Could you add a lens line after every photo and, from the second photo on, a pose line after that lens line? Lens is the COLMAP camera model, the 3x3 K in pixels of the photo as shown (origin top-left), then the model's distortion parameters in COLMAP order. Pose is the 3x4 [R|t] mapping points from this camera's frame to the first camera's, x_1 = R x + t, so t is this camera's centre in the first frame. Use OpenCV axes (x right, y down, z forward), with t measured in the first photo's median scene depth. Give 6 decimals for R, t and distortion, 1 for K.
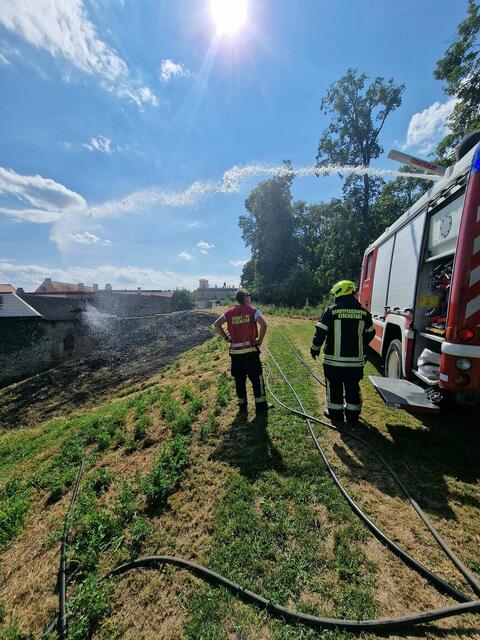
lens RADIAL K [[254.8, 0, 240.0], [0, 254.8, 320.0], [0, 0, 1]] dist [0.000919, 0.000005]
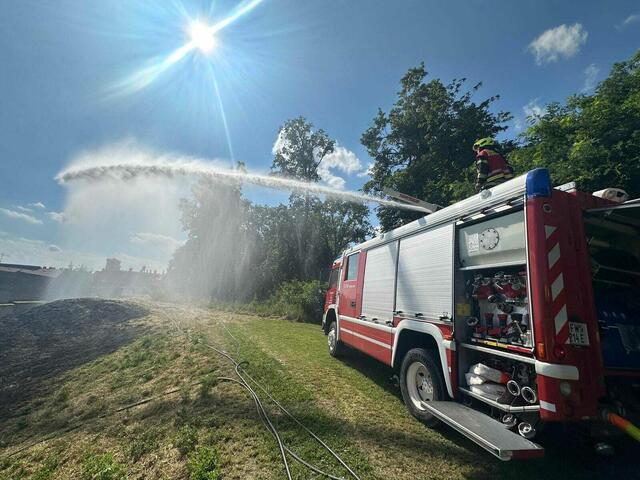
lens RADIAL K [[254.8, 0, 320.0], [0, 254.8, 240.0], [0, 0, 1]] dist [0.000919, 0.000005]
pose [[0.856699, 0.166283, 0.488280, -0.073574], [-0.021595, 0.957347, -0.288134, -0.009502], [-0.515365, 0.236299, 0.823749, 0.109817]]
